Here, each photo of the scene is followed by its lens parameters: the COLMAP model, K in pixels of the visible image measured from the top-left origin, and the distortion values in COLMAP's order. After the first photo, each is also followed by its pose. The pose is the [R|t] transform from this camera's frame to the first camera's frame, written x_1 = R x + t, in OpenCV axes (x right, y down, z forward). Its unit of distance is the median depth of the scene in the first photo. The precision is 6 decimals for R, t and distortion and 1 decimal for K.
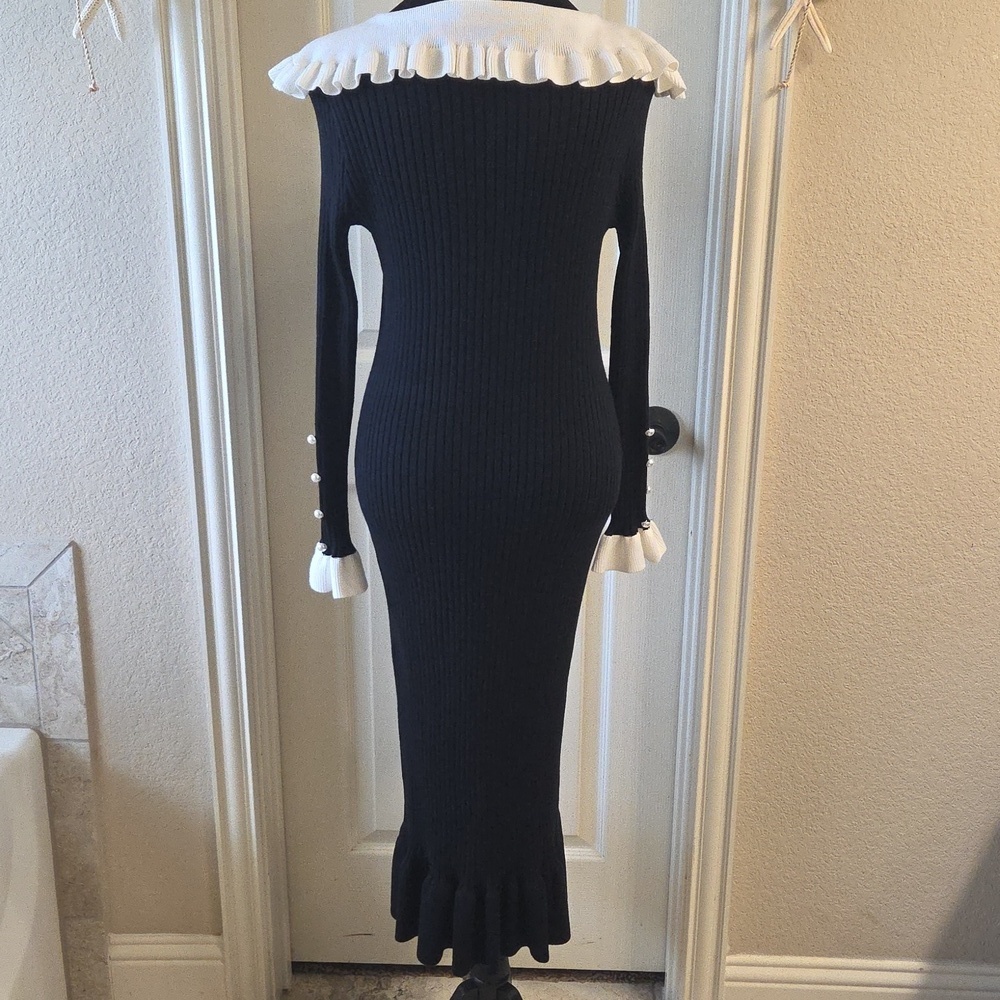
lens RADIAL K [[1415.8, 0, 486.4], [0, 1415.8, 503.2], [0, 0, 1]] dist [0.115947, -0.131367]
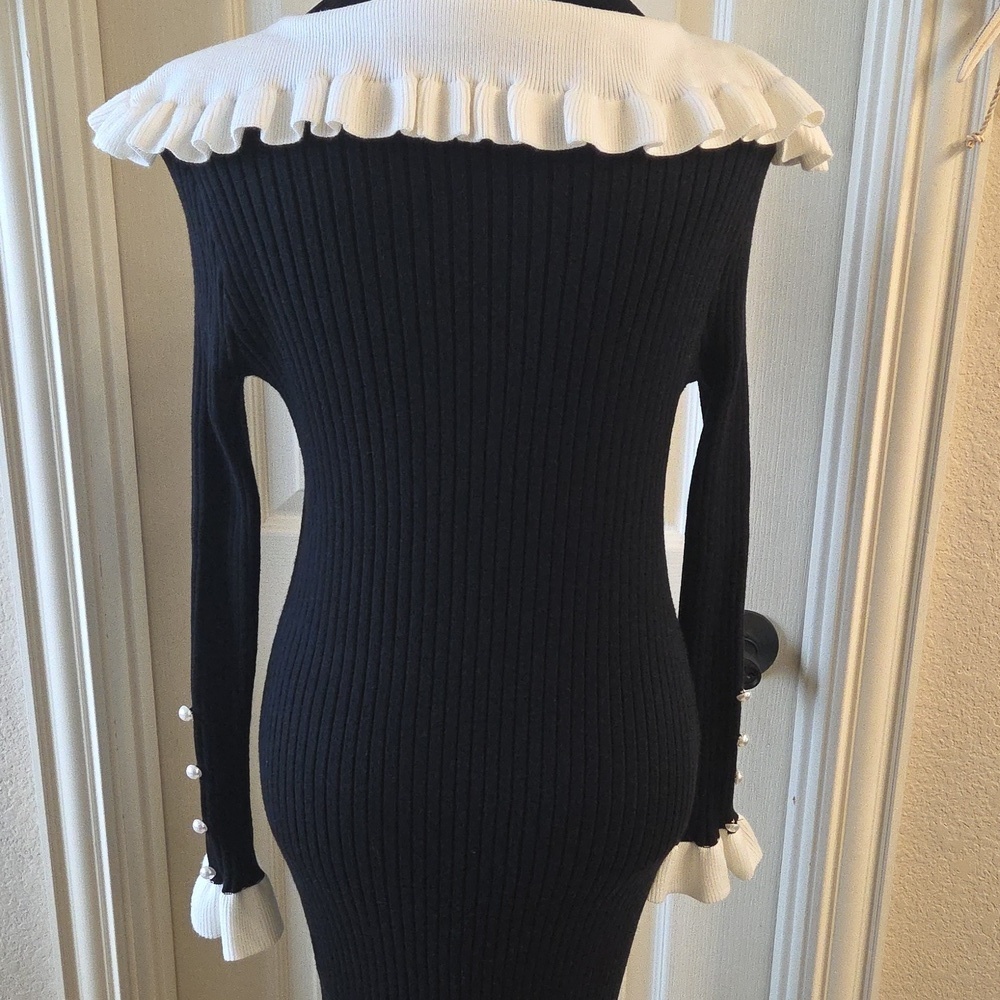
lens RADIAL K [[1431.9, 0, 500.0], [0, 1431.9, 500.0], [0, 0, 1]] dist [0.110785, -0.126725]
pose [[0.999824, 0.015354, -0.010738, 0.017487], [-0.015357, 0.999882, -0.000213, -0.155657], [0.010734, 0.000378, 0.999942, 0.439653]]
